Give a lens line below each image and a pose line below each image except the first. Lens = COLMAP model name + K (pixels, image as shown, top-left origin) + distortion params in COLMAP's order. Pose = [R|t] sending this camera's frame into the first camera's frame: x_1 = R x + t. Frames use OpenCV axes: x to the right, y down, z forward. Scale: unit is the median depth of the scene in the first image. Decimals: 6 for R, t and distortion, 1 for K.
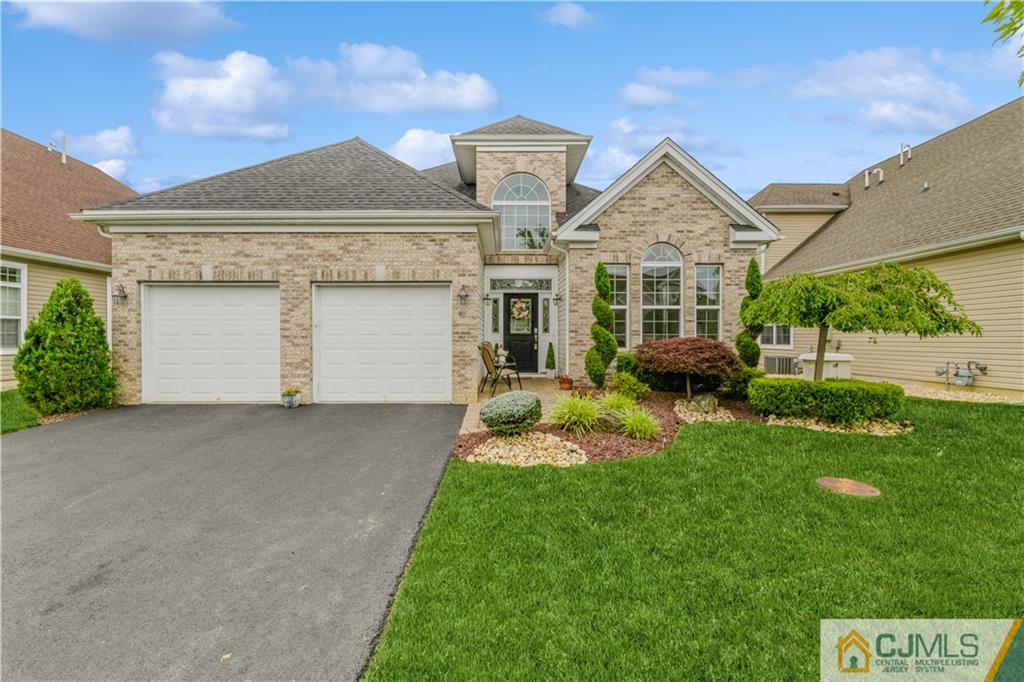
lens RADIAL K [[416.9, 0, 512.1], [0, 416.9, 335.4], [0, 0, 1]] dist [0.000239, -0.000357]
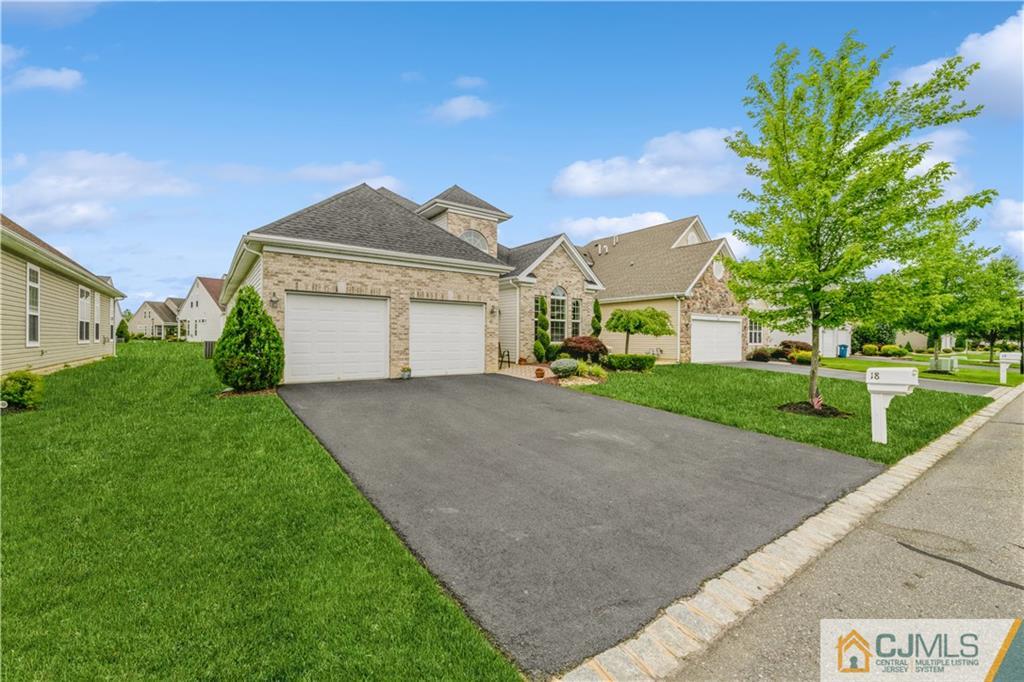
lens RADIAL K [[416.9, 0, 512.1], [0, 416.9, 335.4], [0, 0, 1]] dist [0.000239, -0.000357]
pose [[0.809473, 0.008886, 0.587090, -1.085634], [-0.003311, 0.999939, -0.010571, 0.024278], [-0.587148, 0.006613, 0.809453, -0.478087]]
